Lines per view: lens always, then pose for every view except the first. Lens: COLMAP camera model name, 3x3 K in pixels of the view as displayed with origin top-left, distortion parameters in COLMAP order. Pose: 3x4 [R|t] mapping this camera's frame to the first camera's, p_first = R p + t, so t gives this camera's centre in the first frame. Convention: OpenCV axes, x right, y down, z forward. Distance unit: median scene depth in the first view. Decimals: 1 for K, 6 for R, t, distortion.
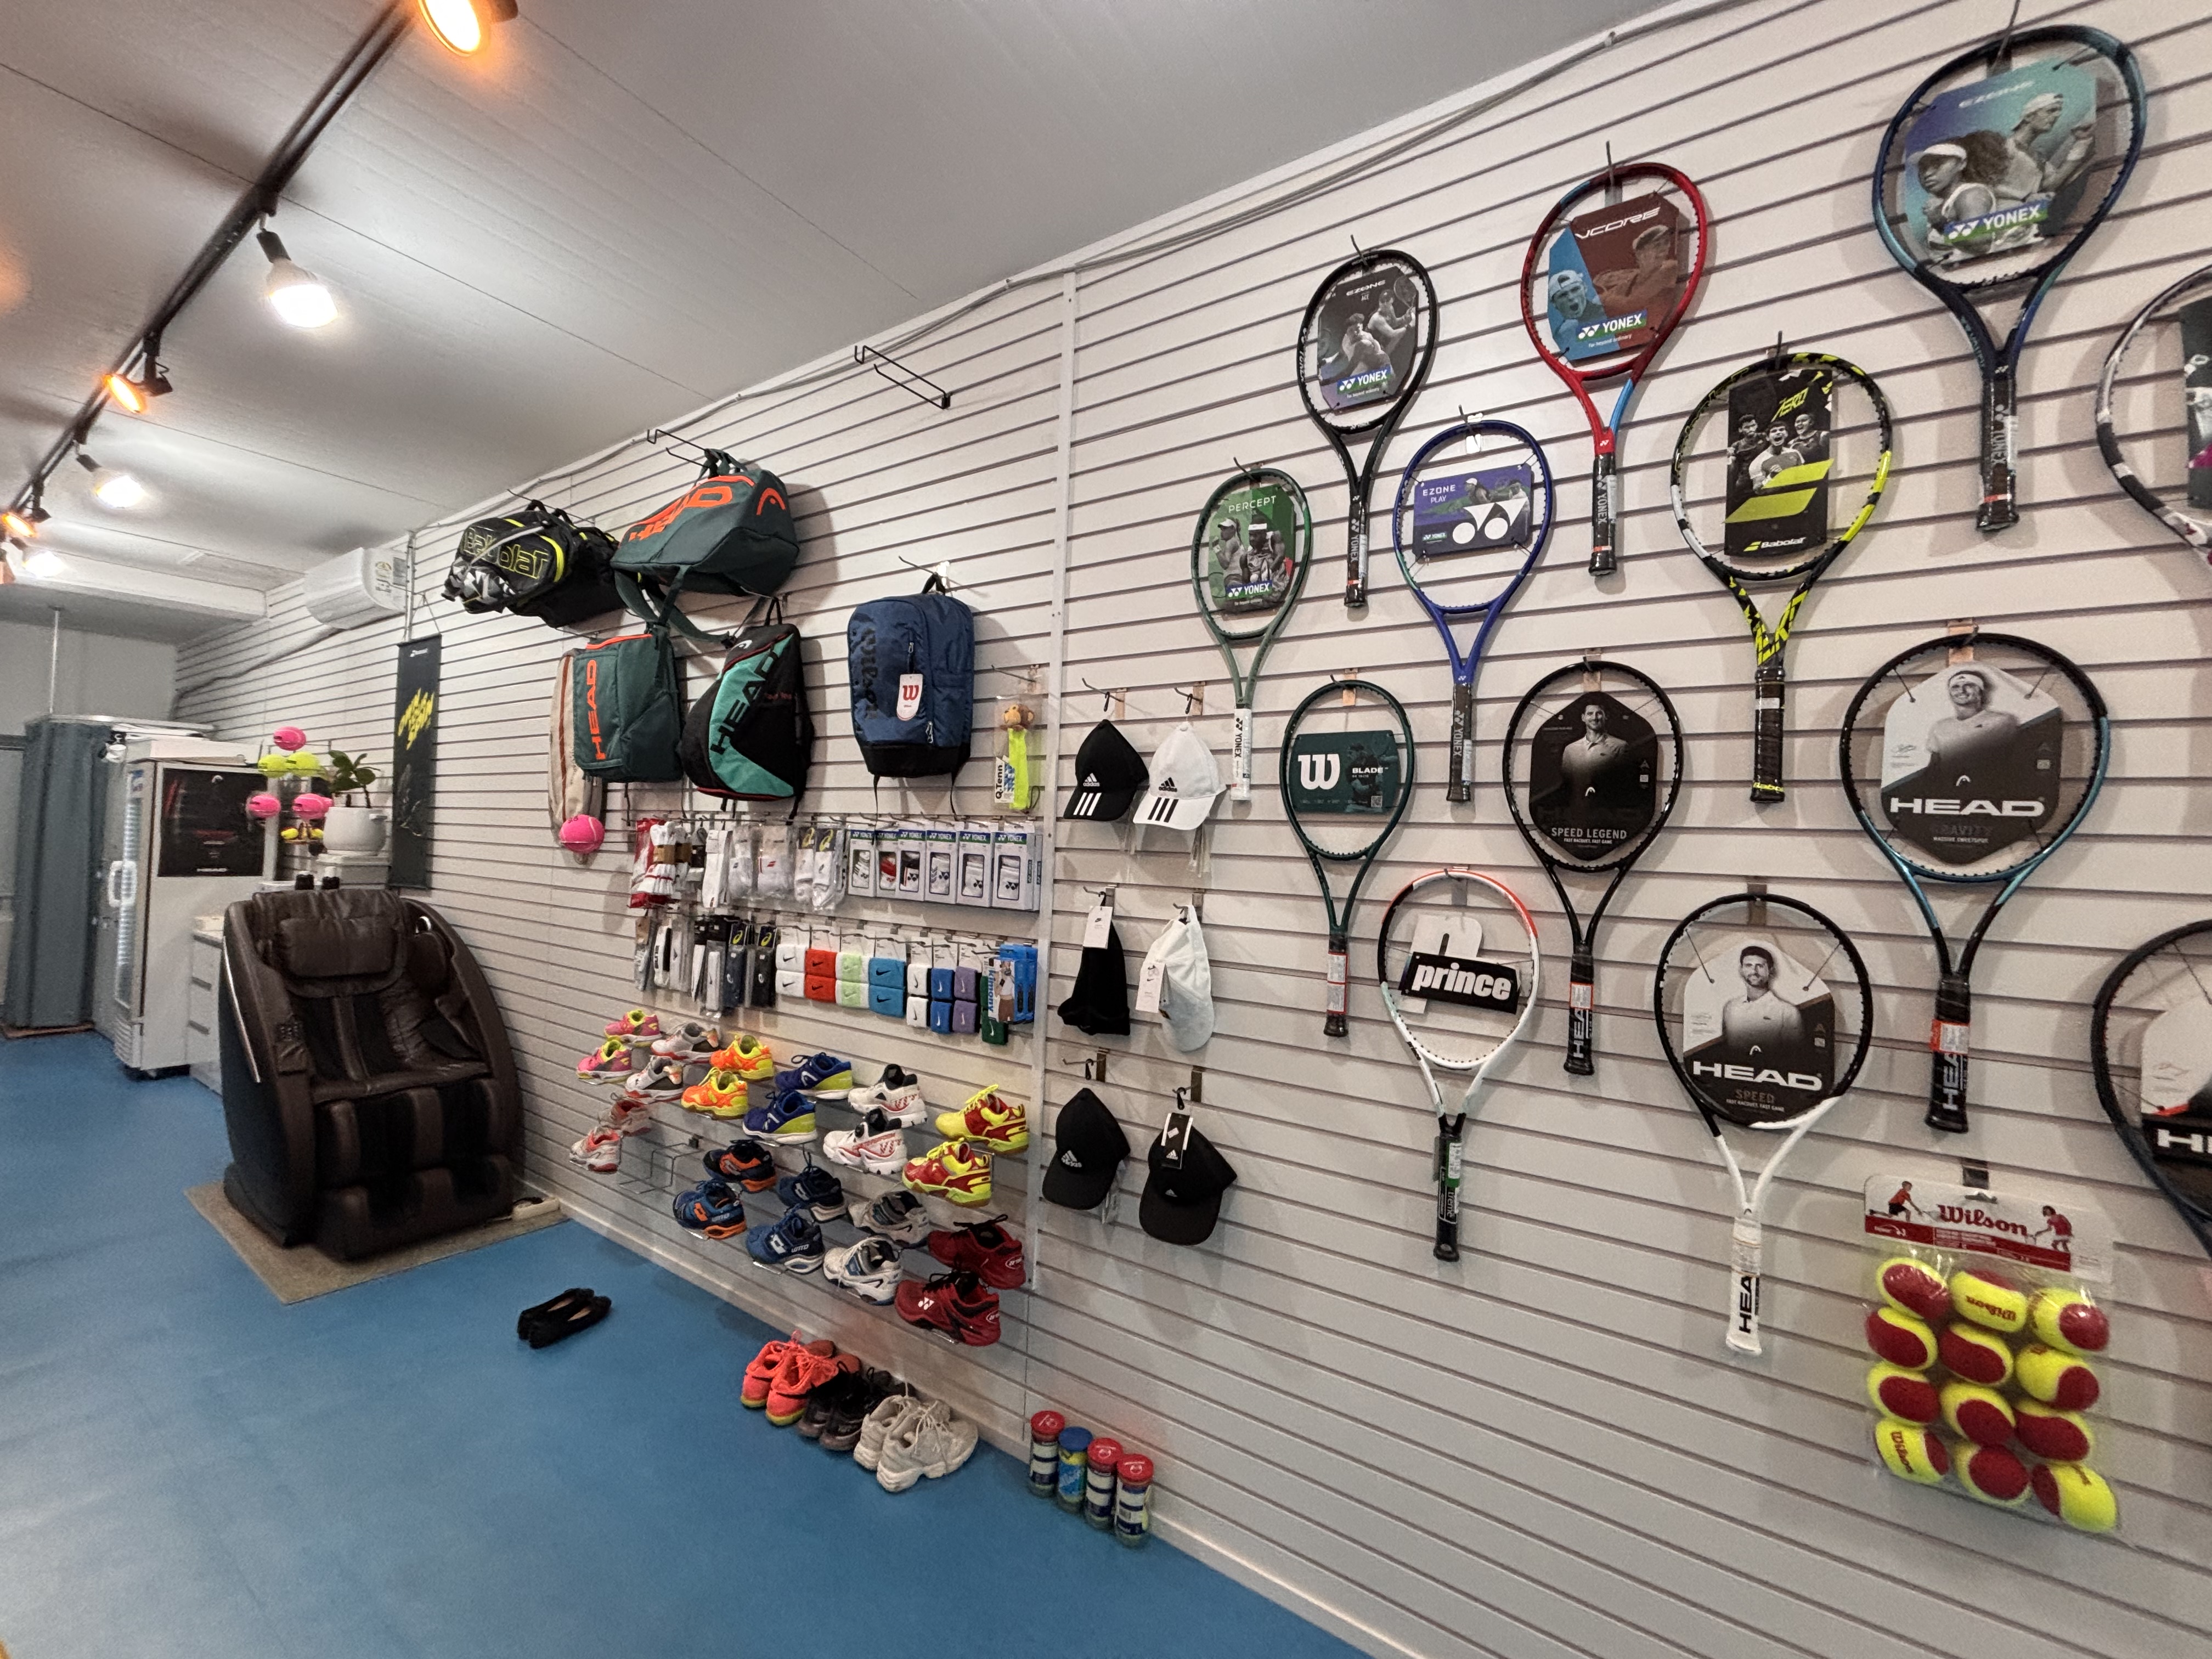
lens RADIAL K [[868.8, 0, 1101.3], [0, 868.8, 830.2], [0, 0, 1]] dist [0.008099, -0.001525]
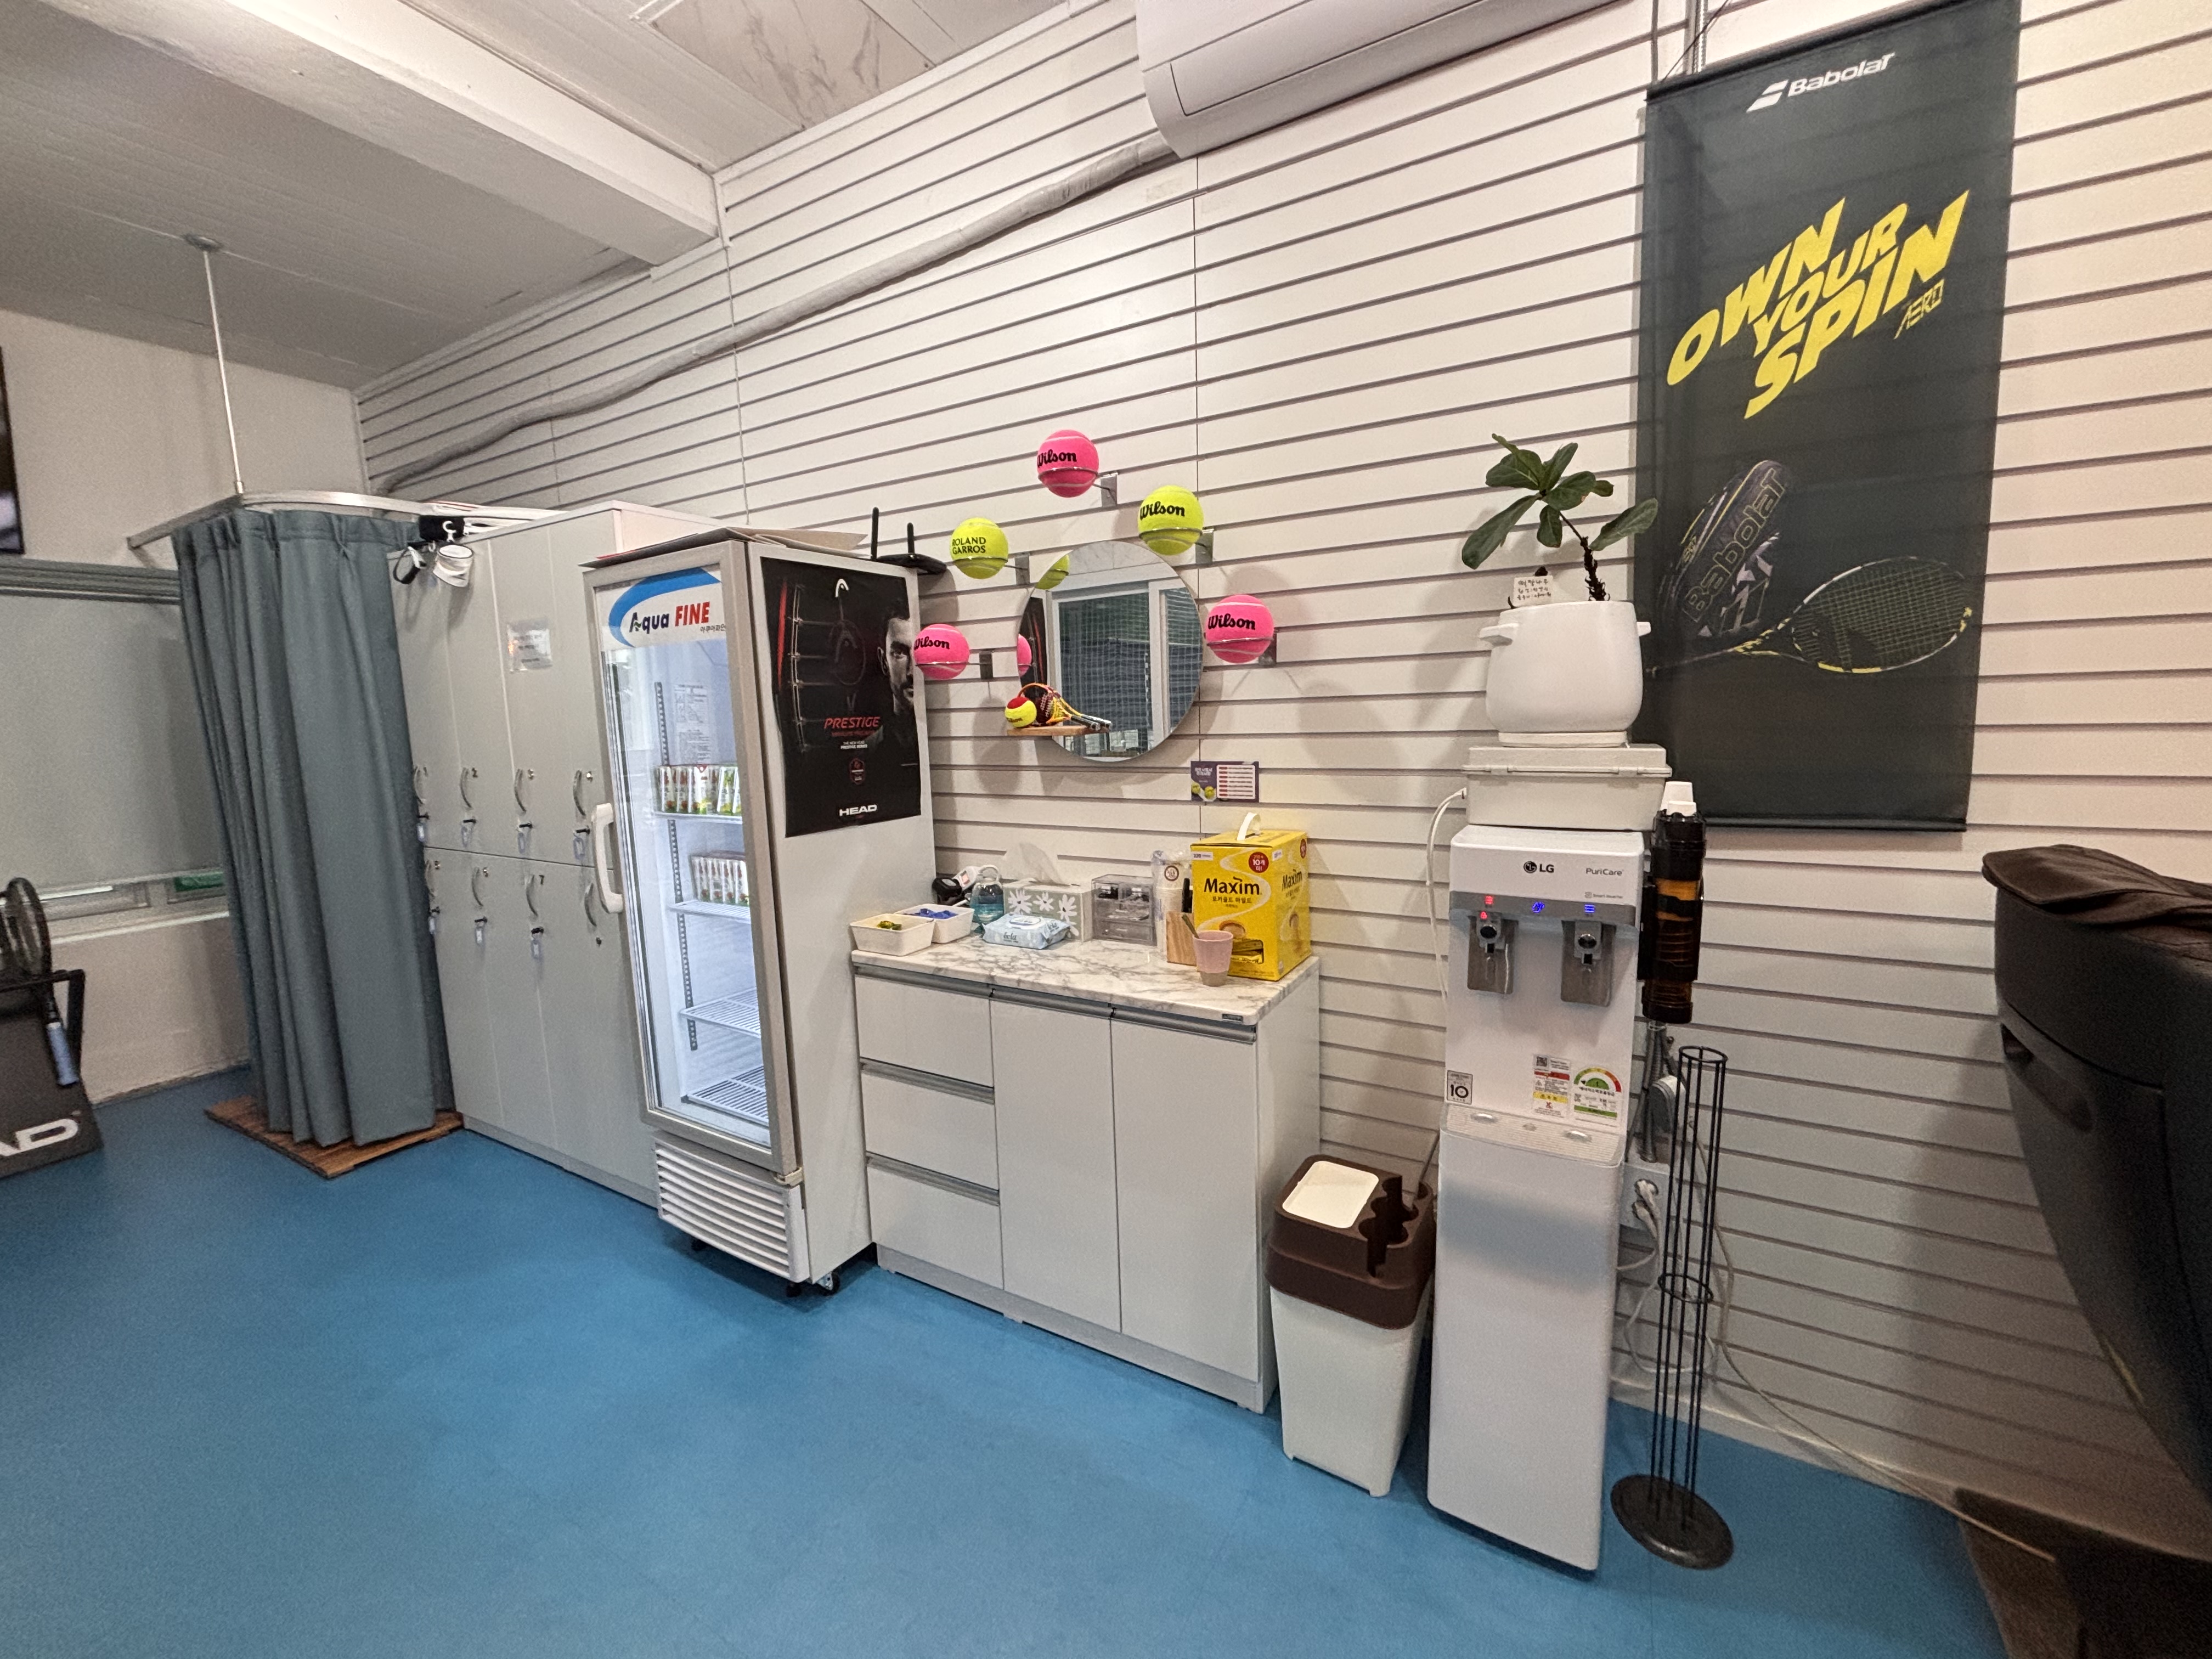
lens RADIAL K [[868.8, 0, 1118.4], [0, 868.8, 822.6], [0, 0, 1]] dist [0.008099, -0.001525]
pose [[0.996240, -0.068357, 0.053237, -0.946244], [0.059513, 0.986446, 0.152915, -0.005582], [-0.062968, -0.149171, 0.986804, 0.596392]]
